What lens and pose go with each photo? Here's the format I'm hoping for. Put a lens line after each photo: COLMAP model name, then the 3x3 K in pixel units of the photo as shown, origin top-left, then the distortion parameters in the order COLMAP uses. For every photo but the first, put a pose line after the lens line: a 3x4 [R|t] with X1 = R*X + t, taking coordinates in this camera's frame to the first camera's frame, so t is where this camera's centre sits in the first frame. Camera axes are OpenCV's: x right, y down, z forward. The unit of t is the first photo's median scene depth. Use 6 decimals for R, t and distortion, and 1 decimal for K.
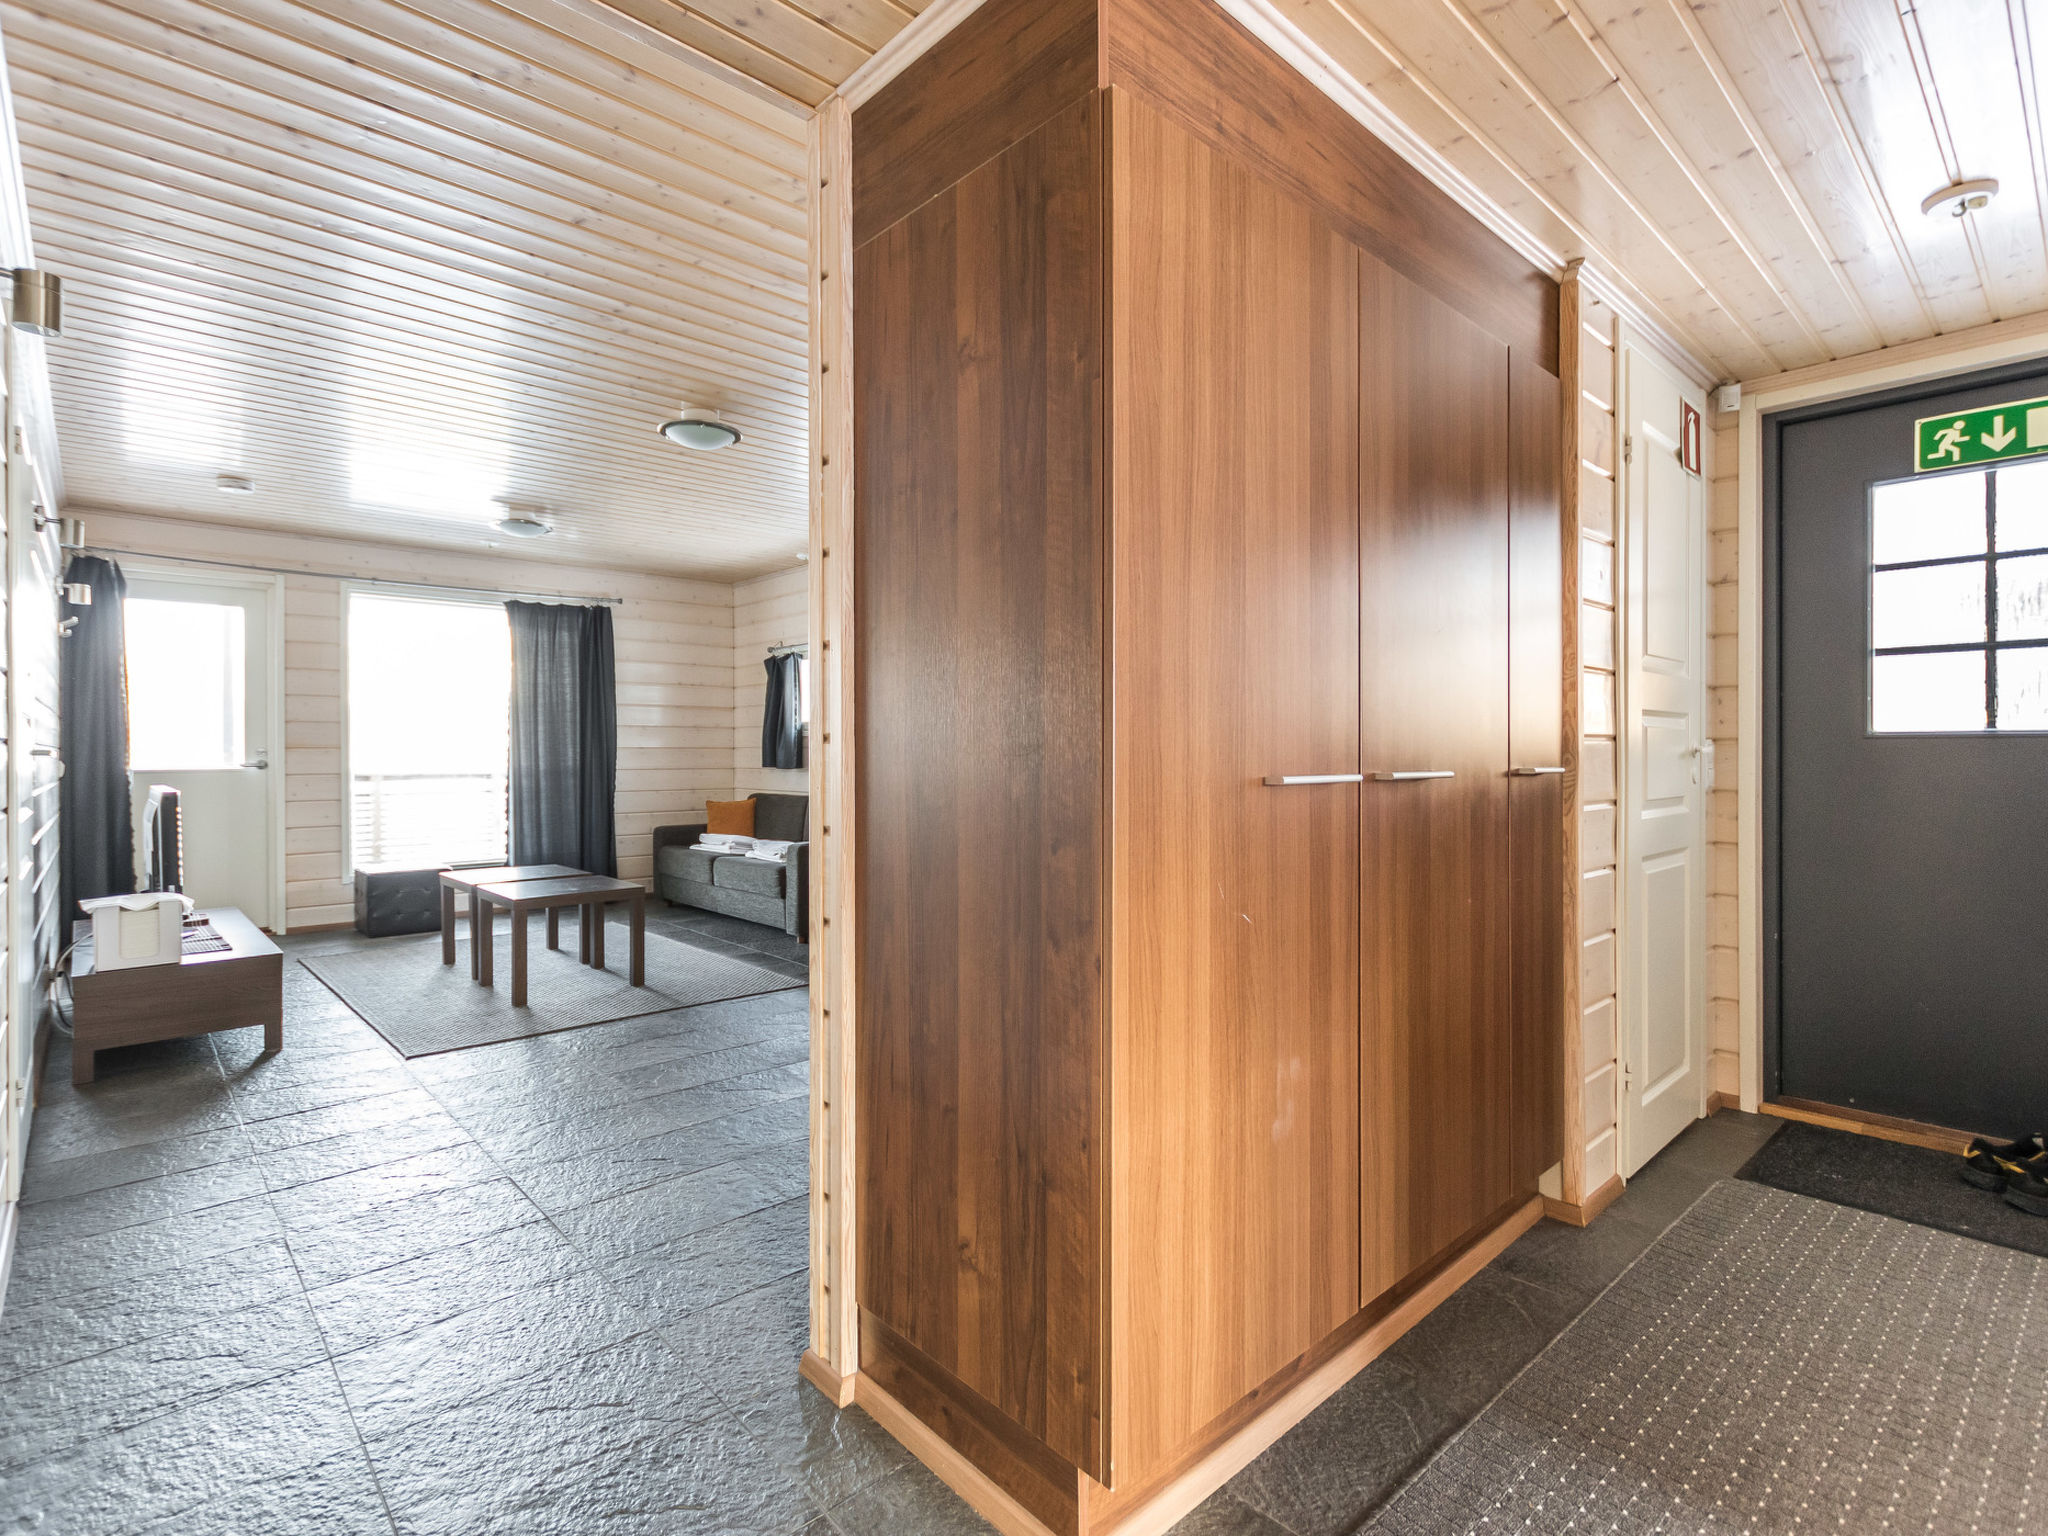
lens RADIAL K [[1031.6, 0, 1026.7], [0, 1031.6, 758.6], [0, 0, 1]] dist [0.005717, -0.003929]
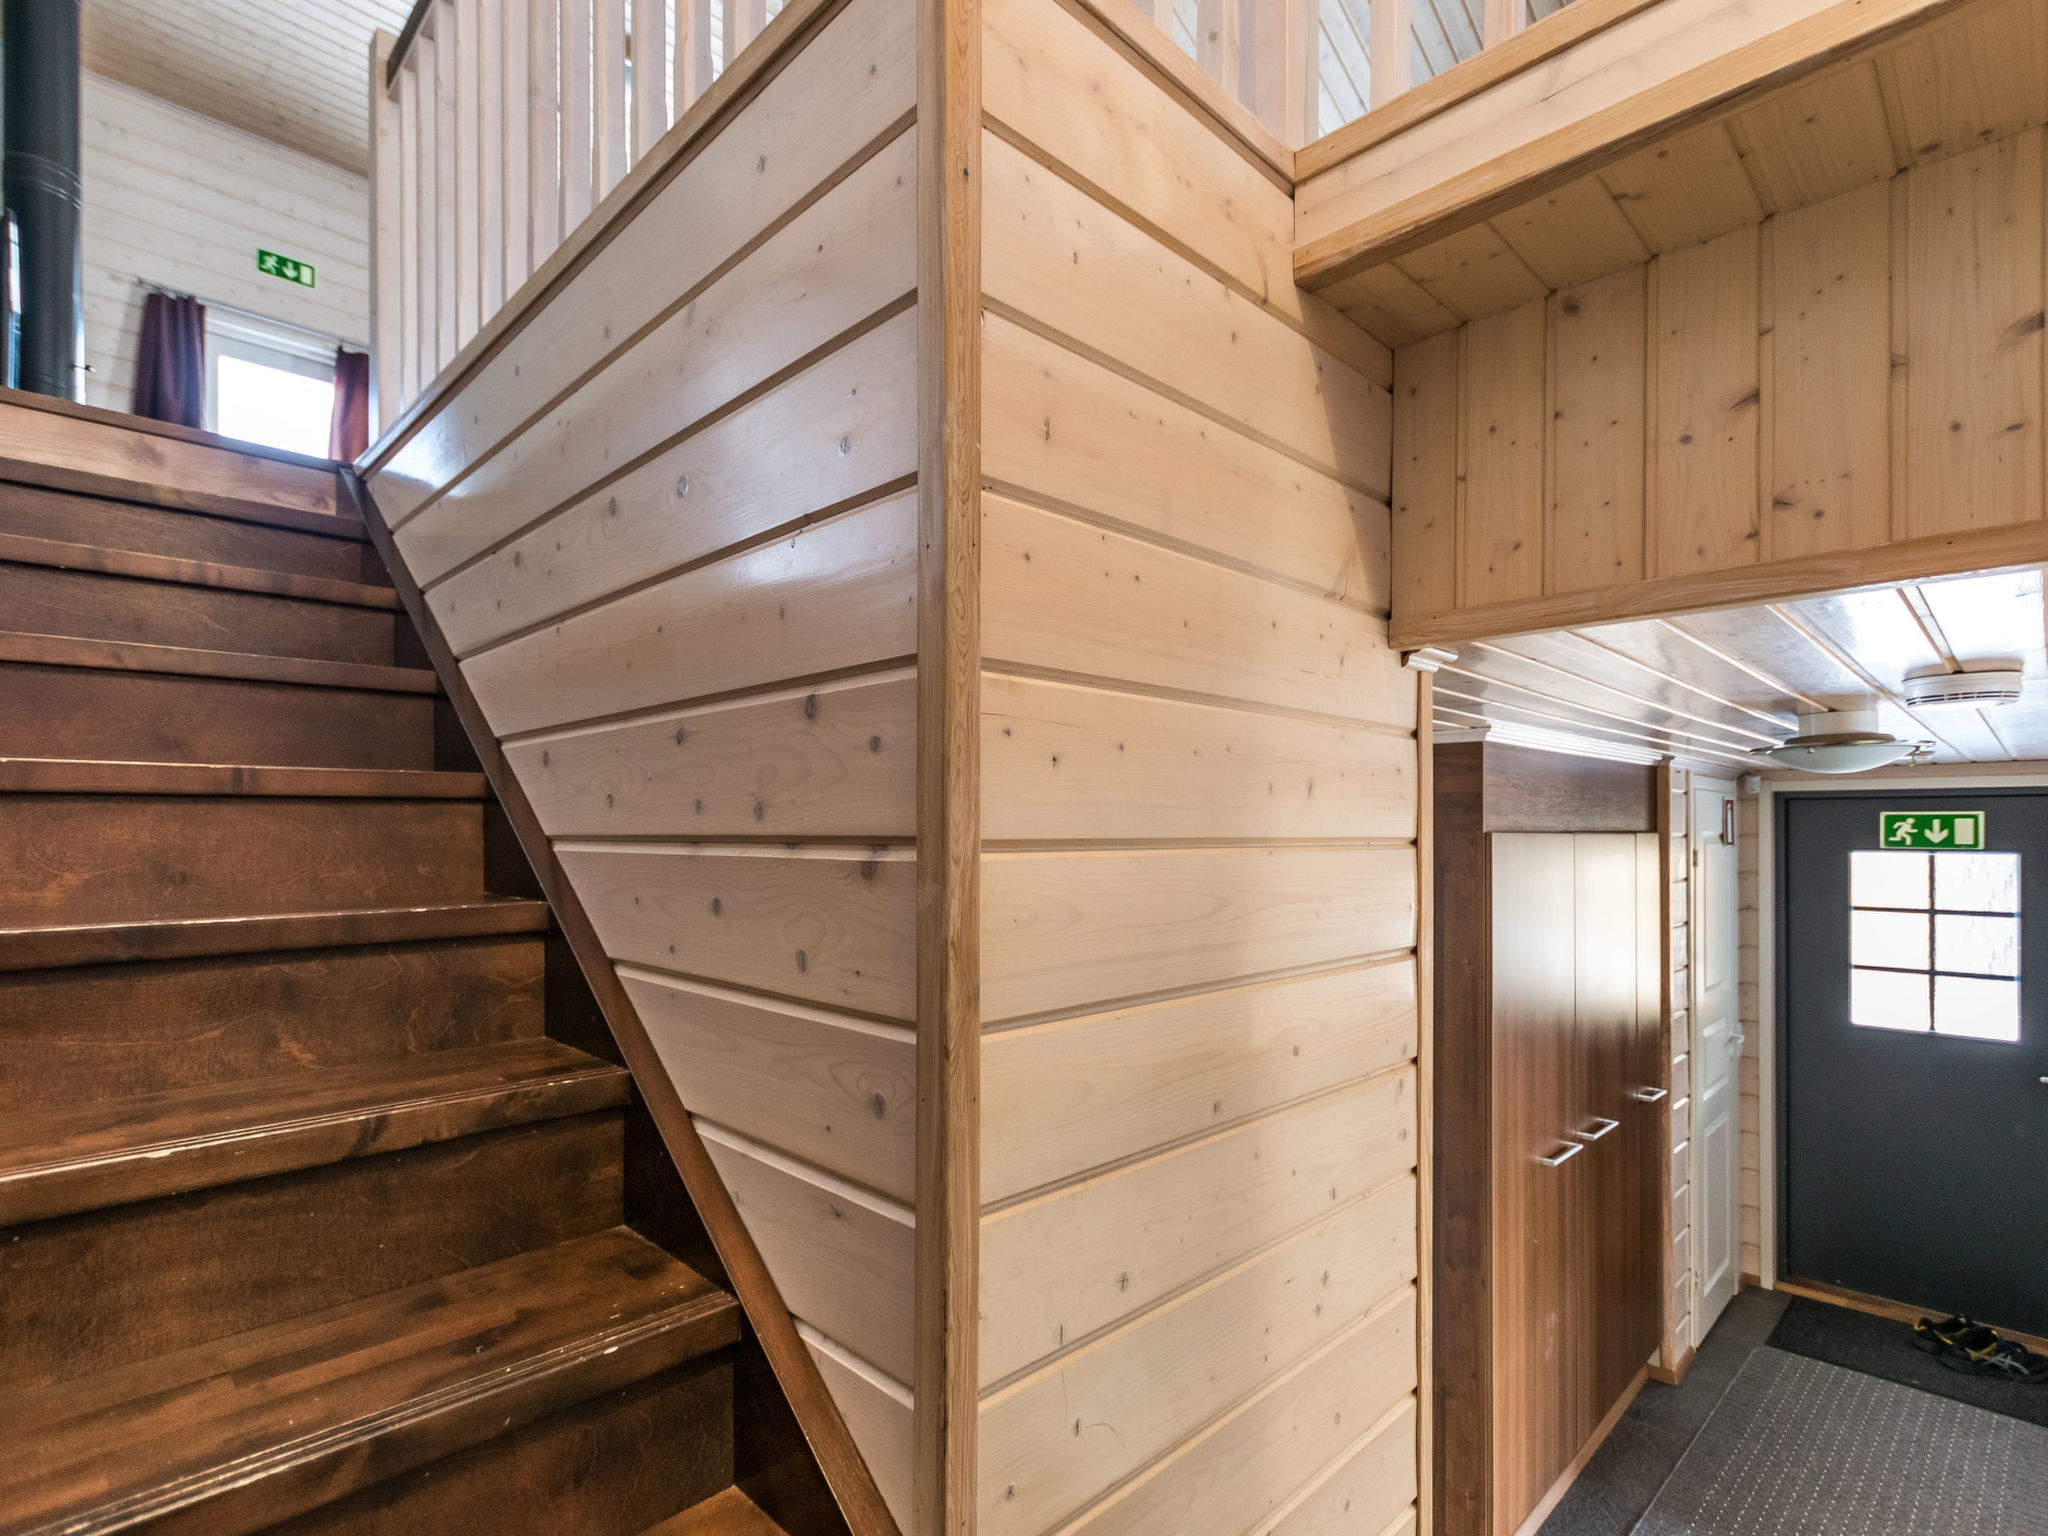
lens RADIAL K [[1031.6, 0, 1043.8], [0, 1031.6, 842.4], [0, 0, 1]] dist [0.005717, -0.003929]
pose [[0.999304, 0.004457, 0.037044, -0.416883], [-0.004116, 0.999949, -0.009274, -0.304088], [-0.037084, 0.009115, 0.999271, -0.459959]]
